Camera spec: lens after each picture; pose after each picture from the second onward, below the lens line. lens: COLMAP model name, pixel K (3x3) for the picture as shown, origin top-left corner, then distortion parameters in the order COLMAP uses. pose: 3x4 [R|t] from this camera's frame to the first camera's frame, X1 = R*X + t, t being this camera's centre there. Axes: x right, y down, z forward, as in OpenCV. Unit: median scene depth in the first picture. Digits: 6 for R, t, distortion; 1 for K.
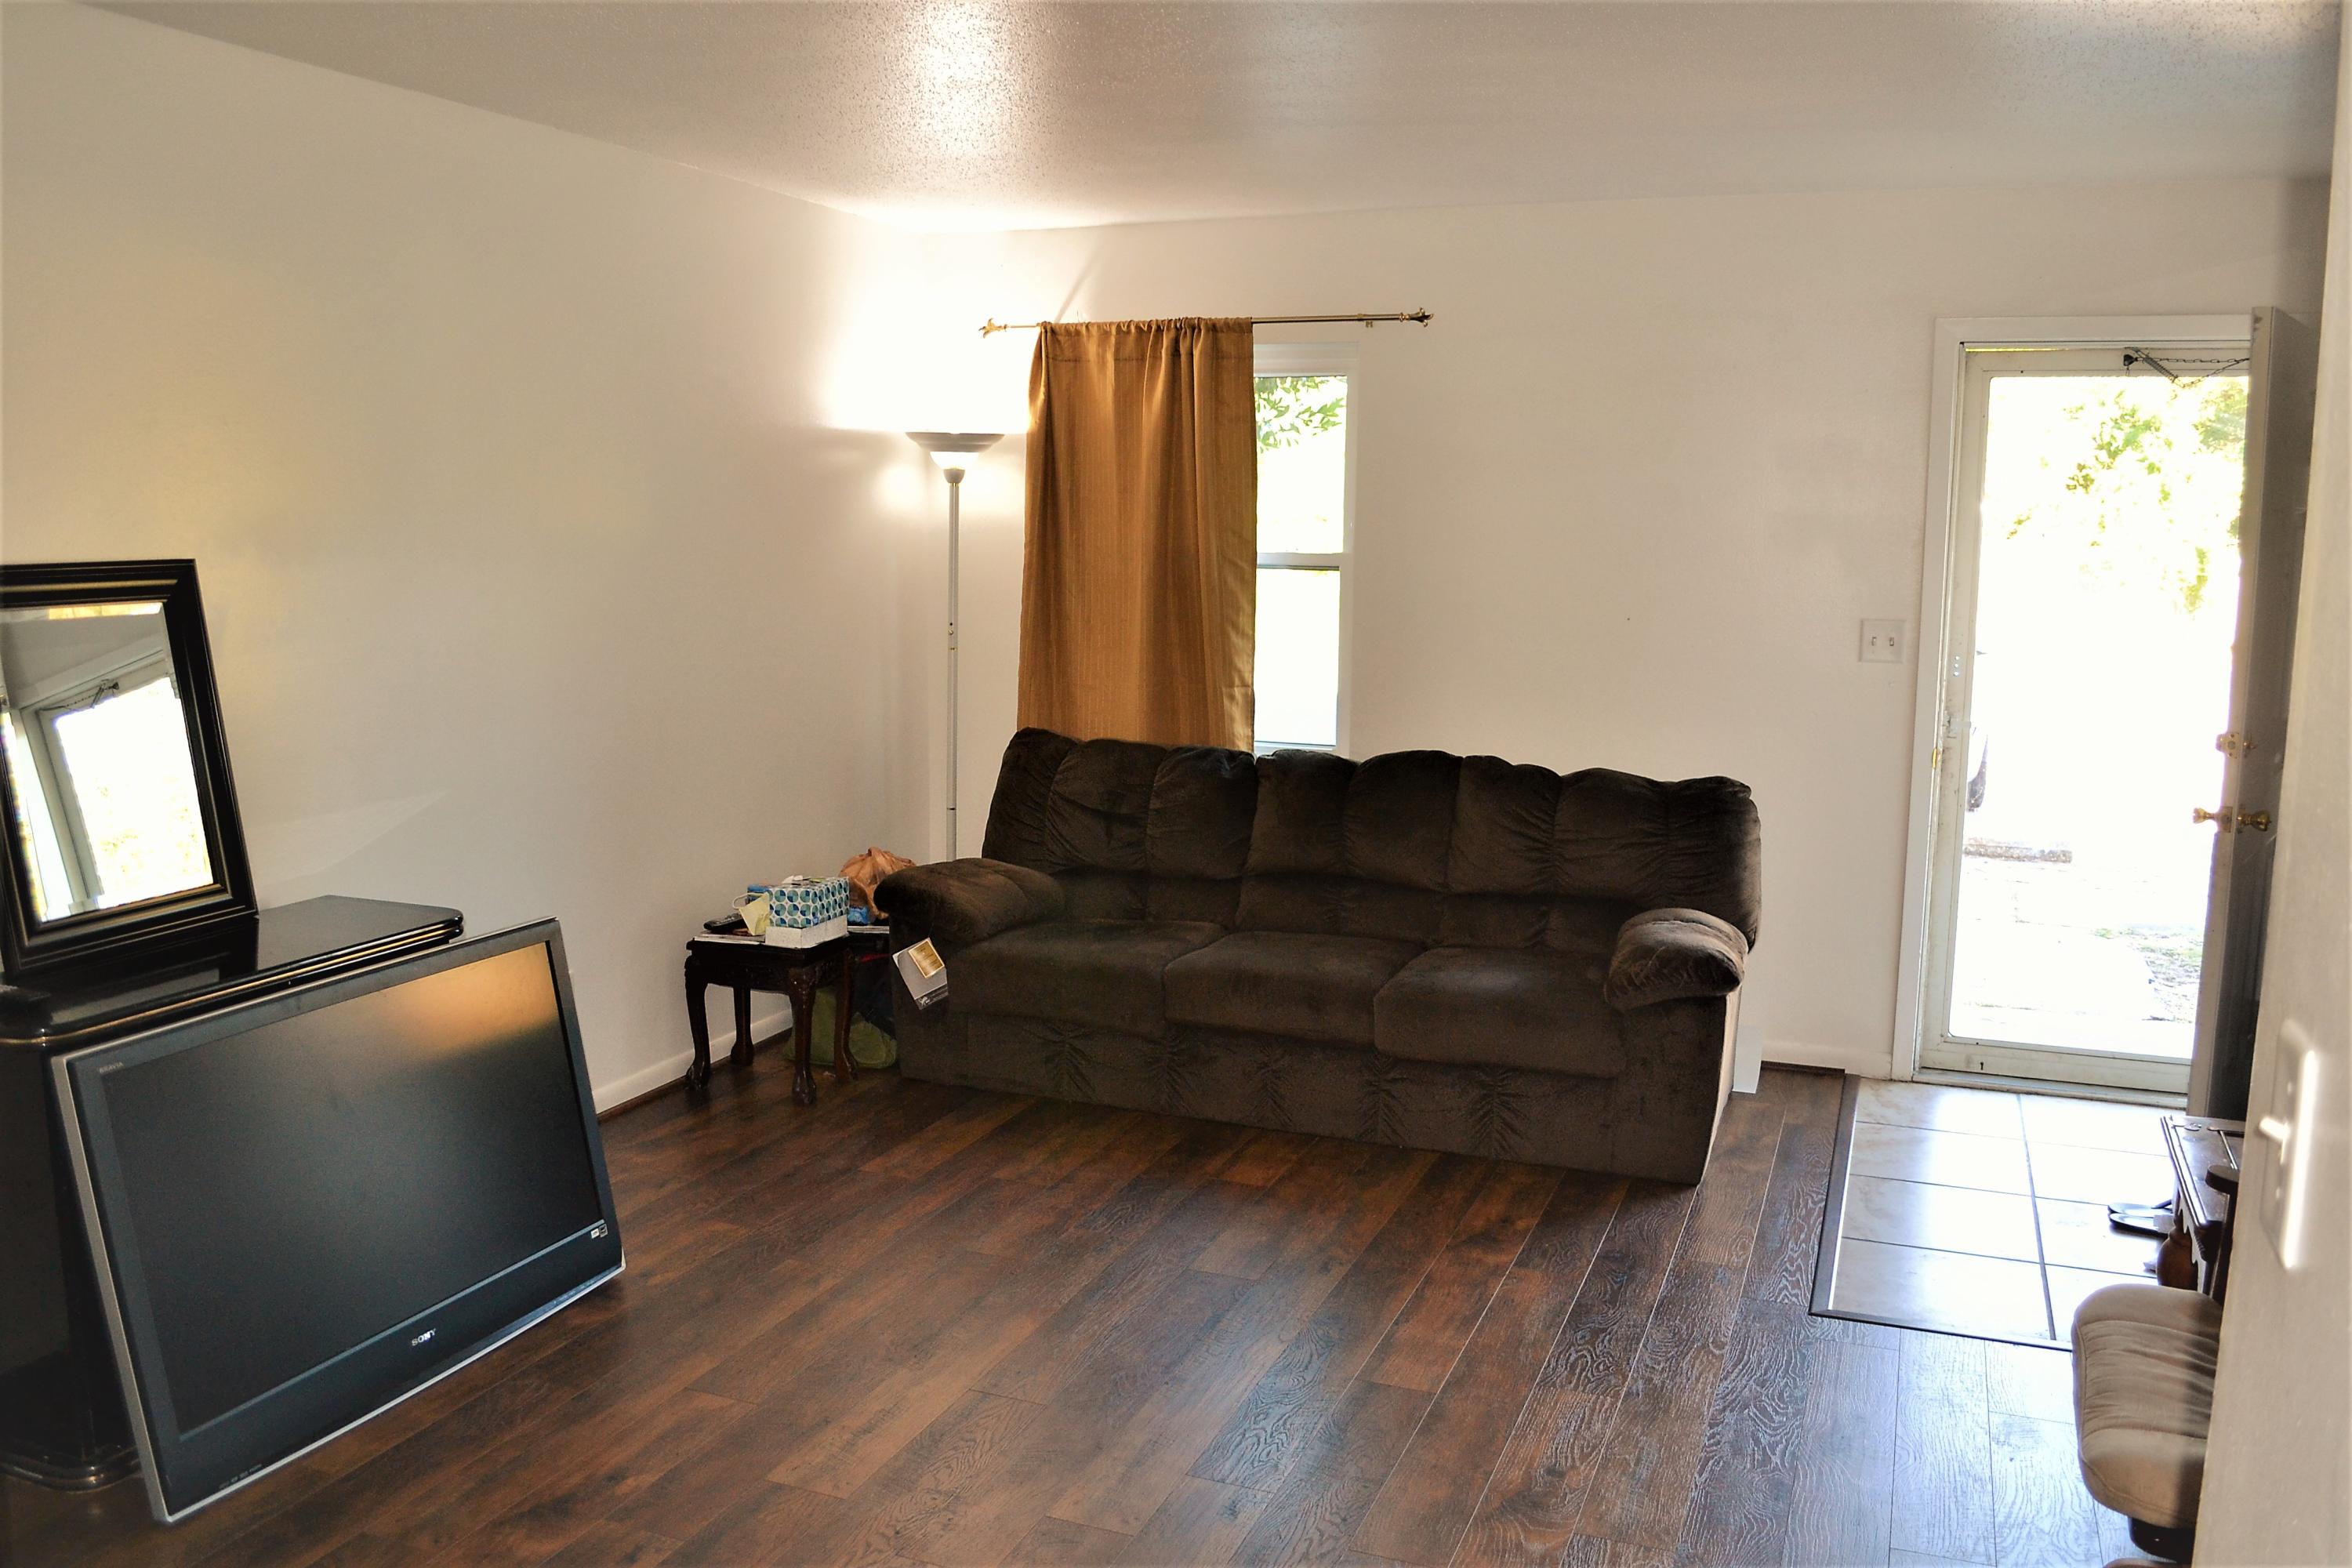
lens RADIAL K [[1886.4, 0, 1180.3], [0, 1886.4, 780.5], [0, 0, 1]] dist [-0.013784, -0.002659]
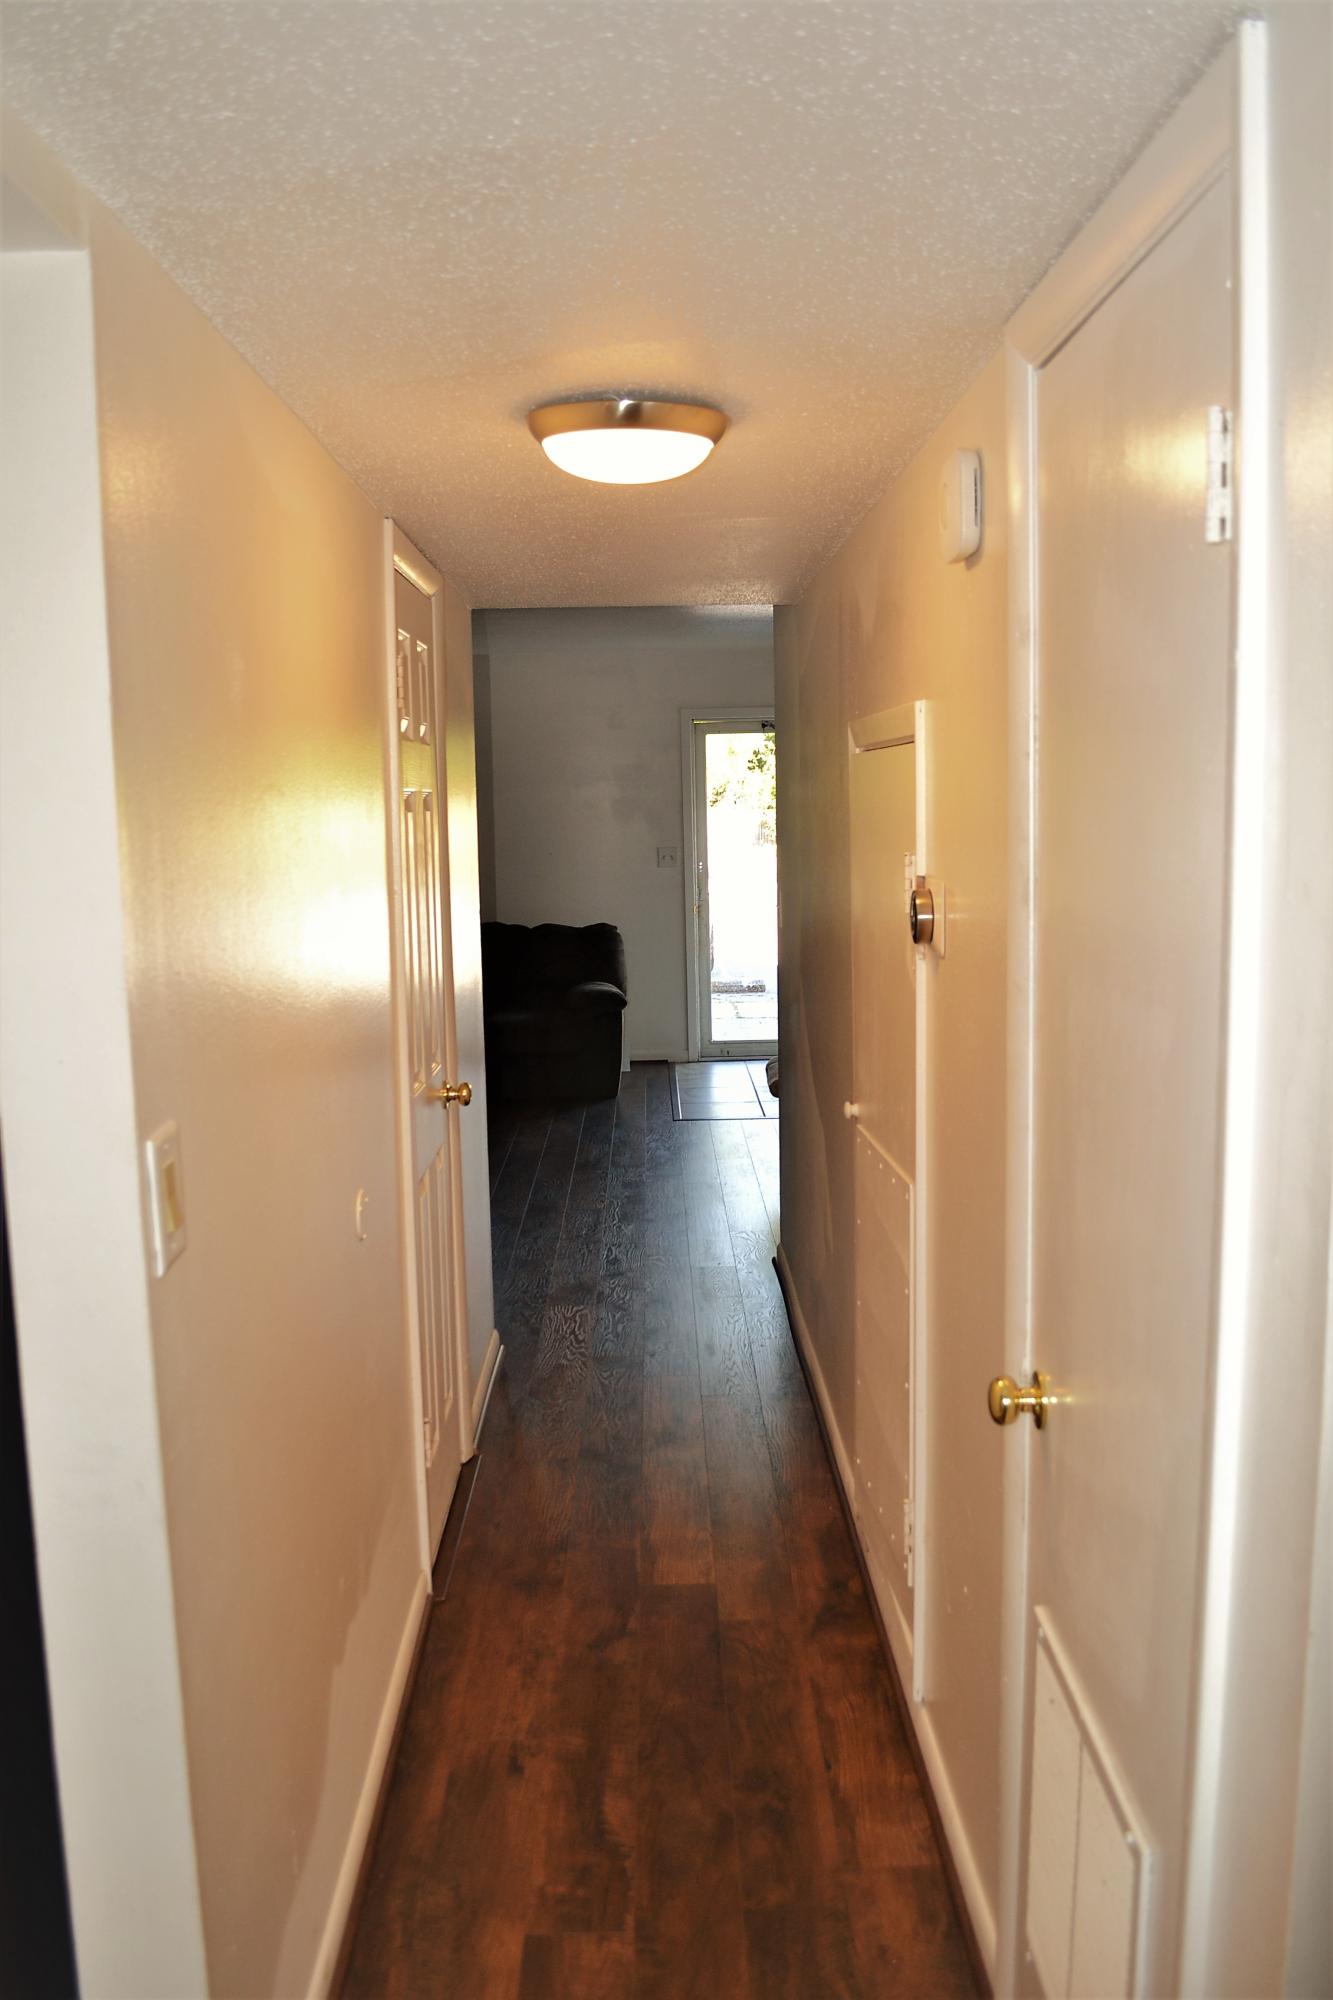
lens RADIAL K [[1604.1, 0, 665.6], [0, 1604.1, 1003.1], [0, 0, 1]] dist [-0.013784, -0.002659]
pose [[0.926998, -0.078228, 0.366816, -0.316413], [0.082784, 0.996562, 0.003322, 0.086879], [-0.365815, 0.027287, 0.930287, -0.701058]]
